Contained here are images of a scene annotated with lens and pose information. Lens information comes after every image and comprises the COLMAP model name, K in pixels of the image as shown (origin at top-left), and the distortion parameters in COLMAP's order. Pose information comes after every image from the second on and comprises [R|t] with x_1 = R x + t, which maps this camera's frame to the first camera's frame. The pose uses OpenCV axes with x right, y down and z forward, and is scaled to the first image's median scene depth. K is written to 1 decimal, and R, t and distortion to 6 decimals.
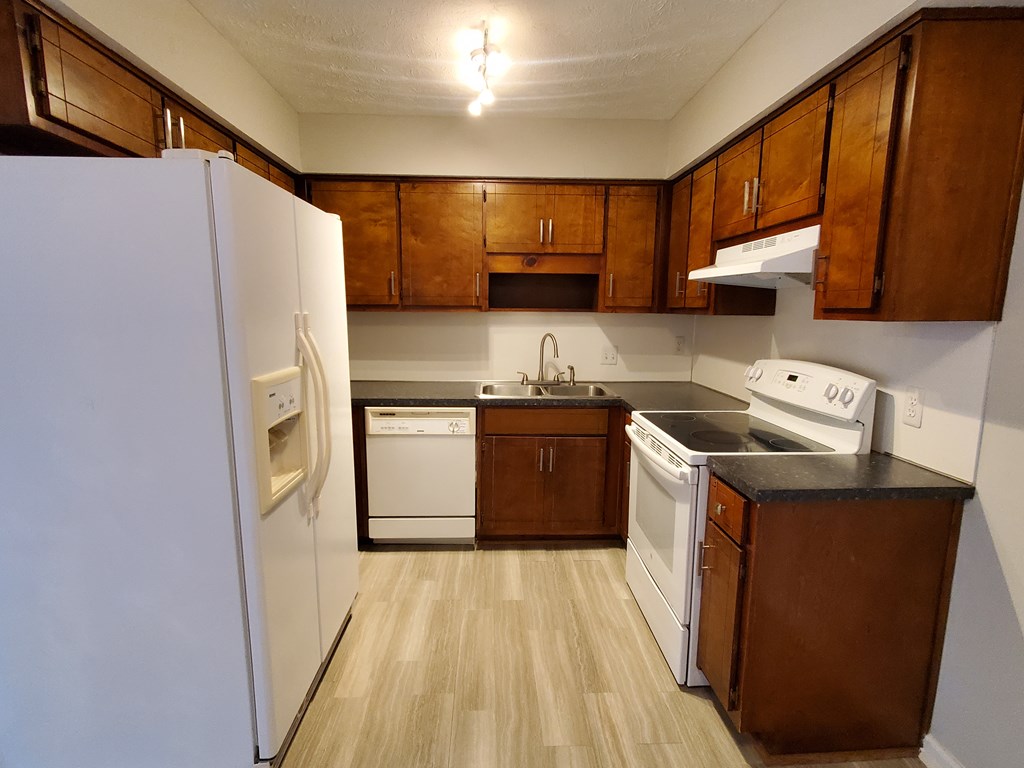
lens RADIAL K [[517.8, 0, 501.6], [0, 517.8, 384.0], [0, 0, 1]] dist [0.007616, 0.001660]
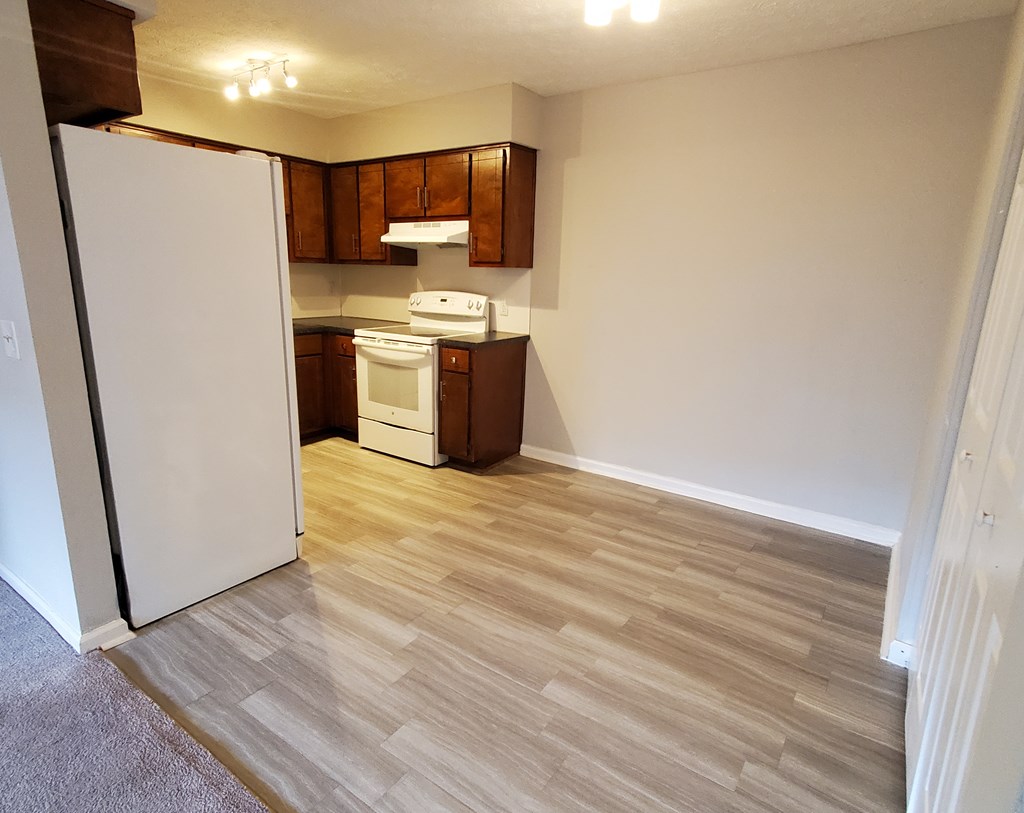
lens RADIAL K [[584.2, 0, 507.5], [0, 584.2, 409.7], [0, 0, 1]] dist [-0.005438, 0.000266]
pose [[0.594322, -0.173957, 0.785188, -0.810609], [0.095805, 0.984688, 0.145639, 0.073364], [-0.798500, -0.011331, 0.601888, -0.347519]]
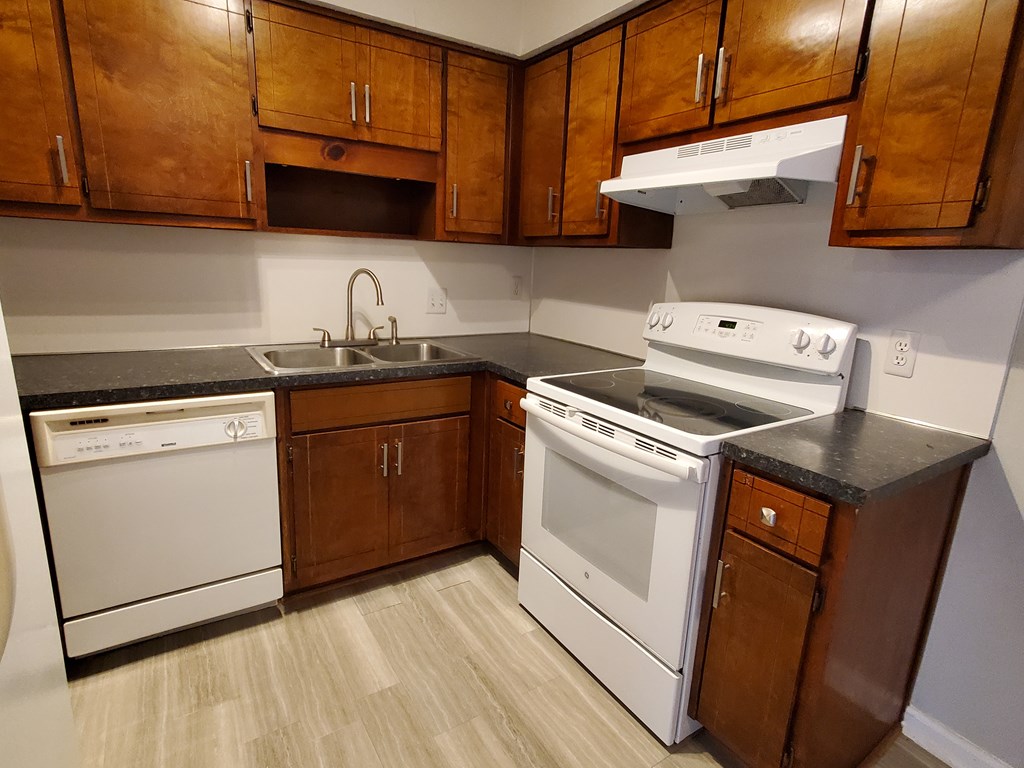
lens RADIAL K [[548.2, 0, 504.7], [0, 548.2, 385.6], [0, 0, 1]] dist [0.001831, 0.005822]
pose [[0.858695, -0.090552, 0.504423, -0.150501], [0.043266, 0.993562, 0.104706, -0.017328], [-0.510657, -0.068087, 0.857084, 0.353847]]
